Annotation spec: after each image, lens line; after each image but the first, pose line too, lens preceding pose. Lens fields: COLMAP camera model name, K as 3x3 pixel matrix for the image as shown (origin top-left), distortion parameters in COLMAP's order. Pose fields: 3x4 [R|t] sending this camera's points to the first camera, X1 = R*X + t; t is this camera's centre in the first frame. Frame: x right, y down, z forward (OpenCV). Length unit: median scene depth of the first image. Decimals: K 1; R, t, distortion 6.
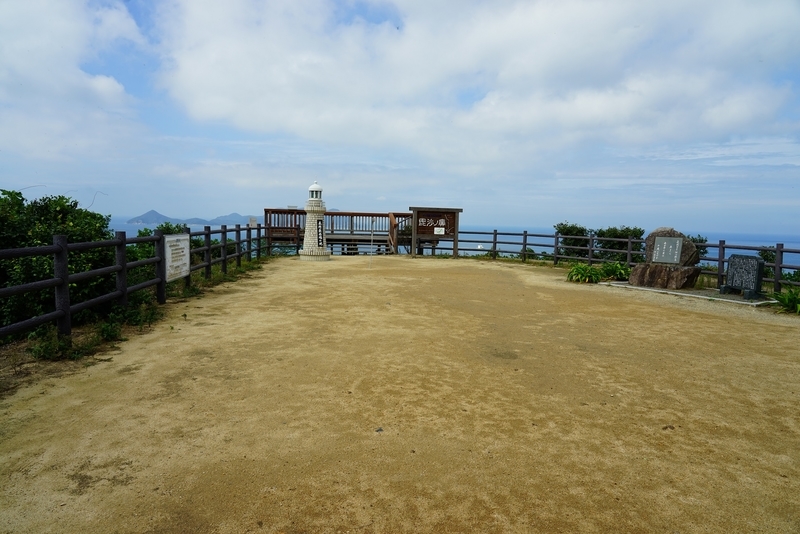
lens RADIAL K [[541.9, 0, 399.8], [0, 541.9, 266.8], [0, 0, 1]] dist [-0.007558, 0.001513]
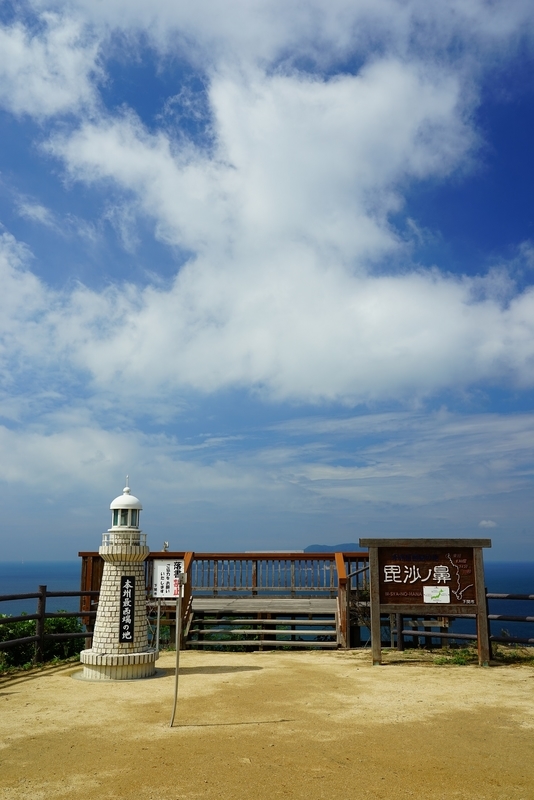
lens RADIAL K [[706.7, 0, 268.6], [0, 706.7, 404.6], [0, 0, 1]] dist [0.053726, 0.003272]
pose [[0.957672, -0.085838, -0.274765, 0.113616], [0.001229, 0.955716, -0.294288, -0.045201], [0.287858, 0.281494, 0.915368, 0.423999]]
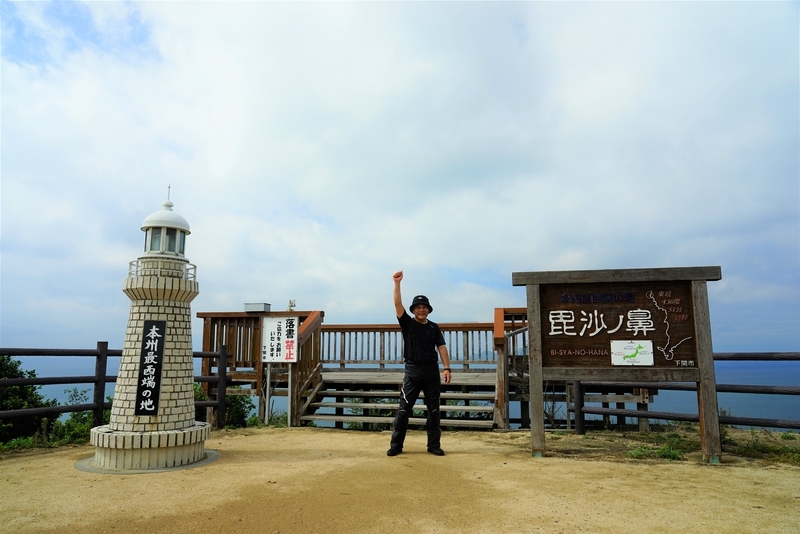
lens RADIAL K [[541.9, 0, 400.8], [0, 541.9, 263.0], [0, 0, 1]] dist [-0.007558, 0.001513]
pose [[0.896424, -0.097602, -0.432318, 0.091807], [-0.014623, 0.968405, -0.248953, -0.040823], [0.442957, 0.229489, 0.866674, 0.711613]]
